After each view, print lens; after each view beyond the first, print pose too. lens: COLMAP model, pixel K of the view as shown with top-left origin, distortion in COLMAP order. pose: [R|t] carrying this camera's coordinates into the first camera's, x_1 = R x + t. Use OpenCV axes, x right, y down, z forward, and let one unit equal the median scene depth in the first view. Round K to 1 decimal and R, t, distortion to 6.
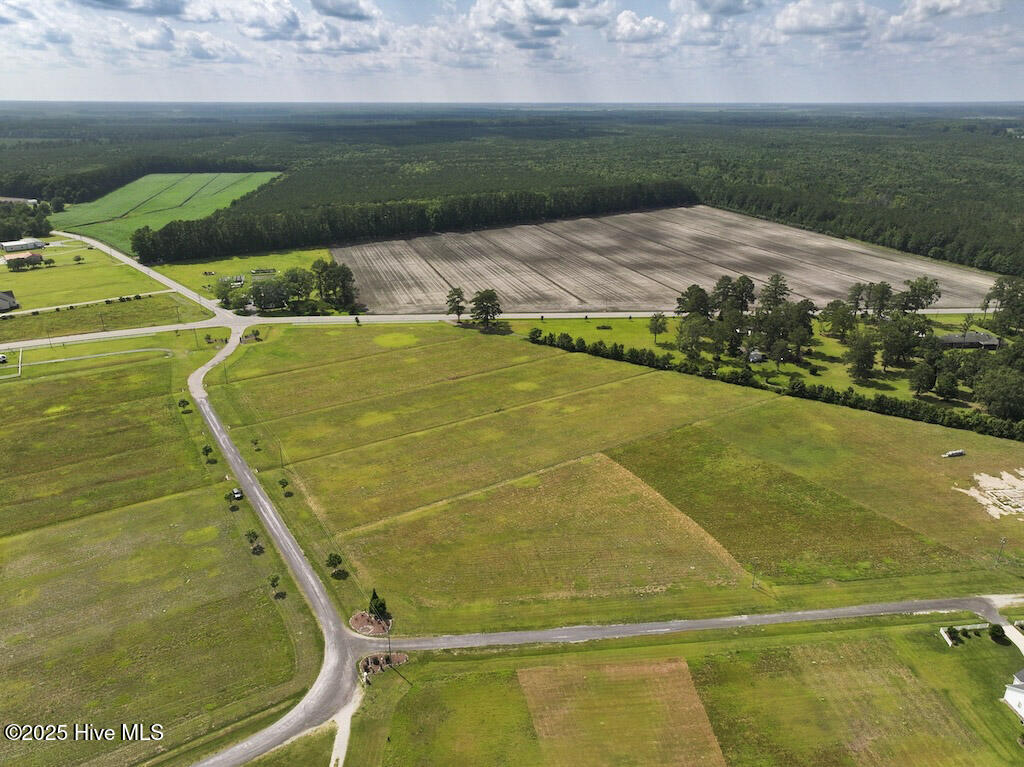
lens RADIAL K [[716.7, 0, 512.0], [0, 716.7, 383.5], [0, 0, 1]] dist [-0.008784, 0.026705]
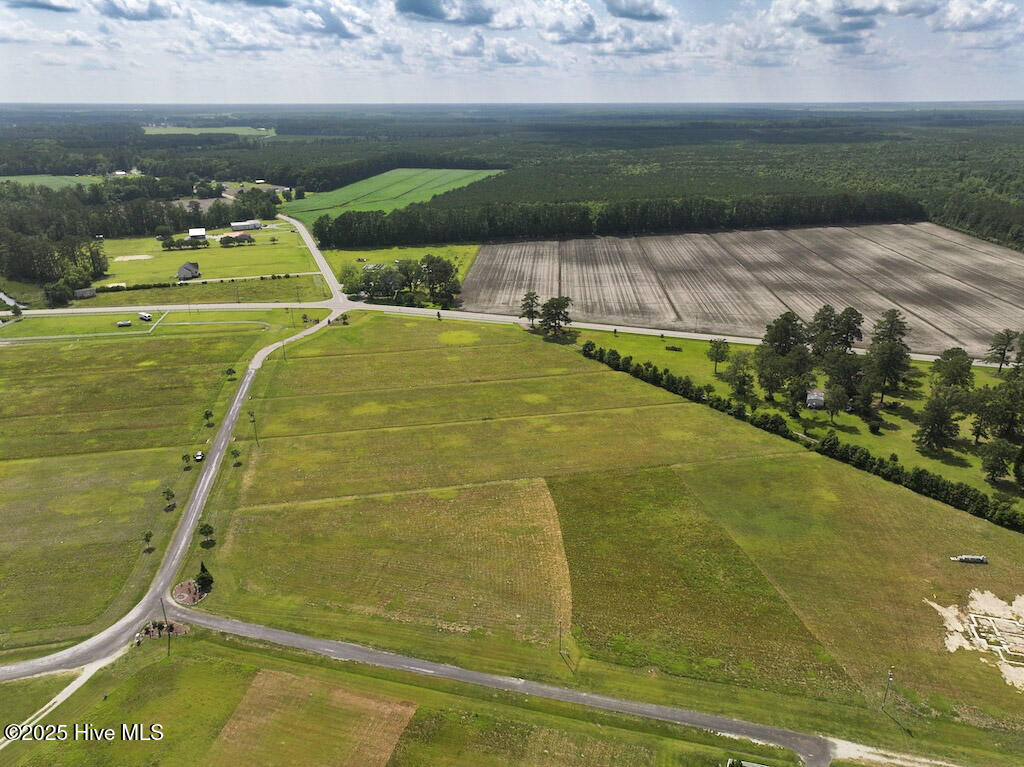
lens RADIAL K [[716.7, 0, 512.0], [0, 716.7, 383.5], [0, 0, 1]] dist [-0.008784, 0.026705]
pose [[0.932125, 0.129807, -0.338072, 0.248343], [-0.129928, 0.991271, 0.022375, -0.026861], [0.338025, 0.023069, 0.940854, 0.063626]]
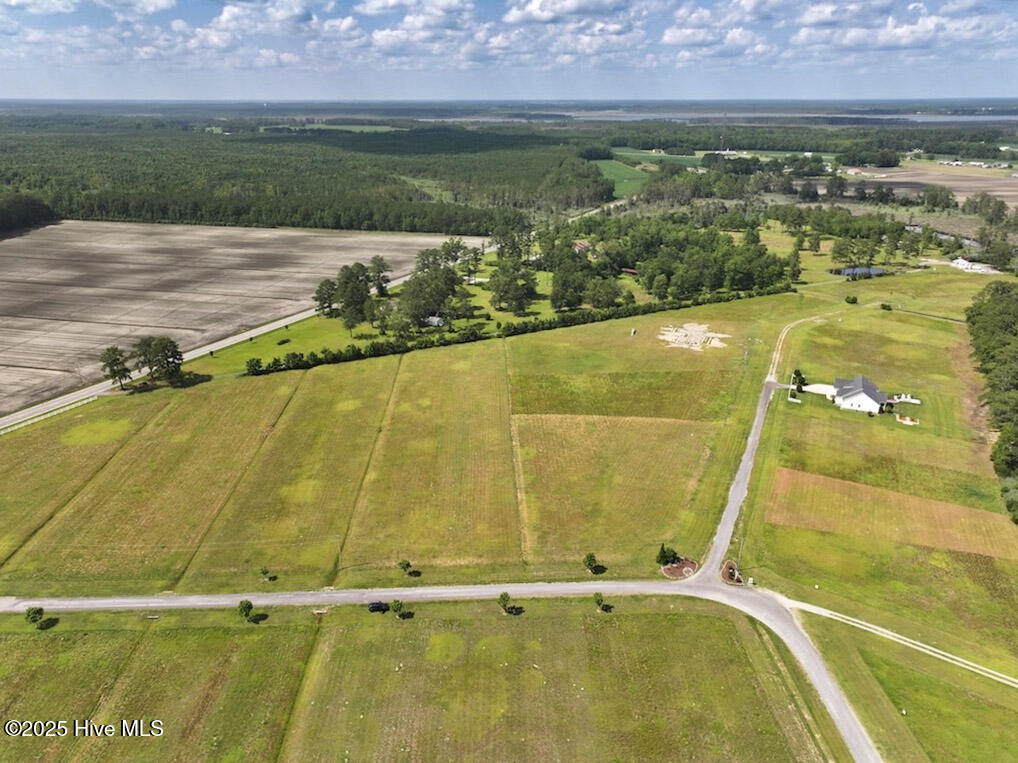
lens RADIAL K [[719.8, 0, 509.0], [0, 719.8, 381.5], [0, 0, 1]] dist [-0.000472, 0.010850]
pose [[0.499228, -0.317843, 0.806069, -0.499473], [0.318703, 0.932433, 0.170286, -0.094774], [-0.805729, 0.171885, 0.566795, 0.226363]]
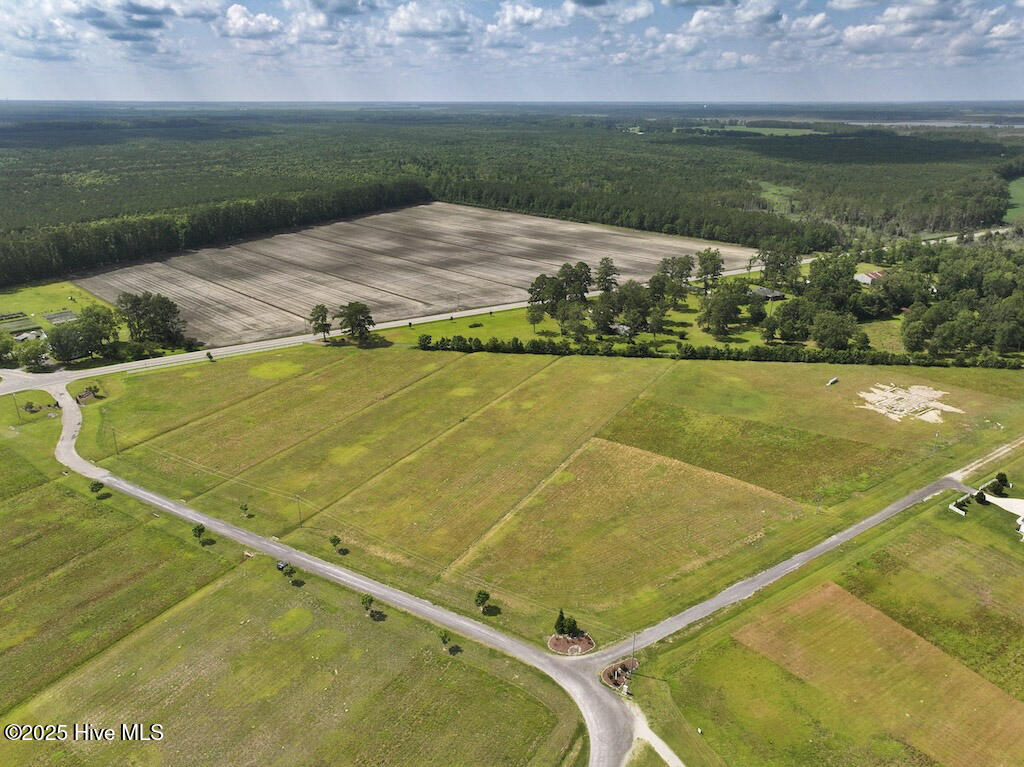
lens RADIAL K [[716.7, 0, 512.0], [0, 716.7, 383.5], [0, 0, 1]] dist [-0.008784, 0.026705]
pose [[0.888017, -0.169545, 0.427411, -0.270419], [0.168986, 0.984824, 0.039562, -0.028048], [-0.427632, 0.037094, 0.903191, 0.061877]]
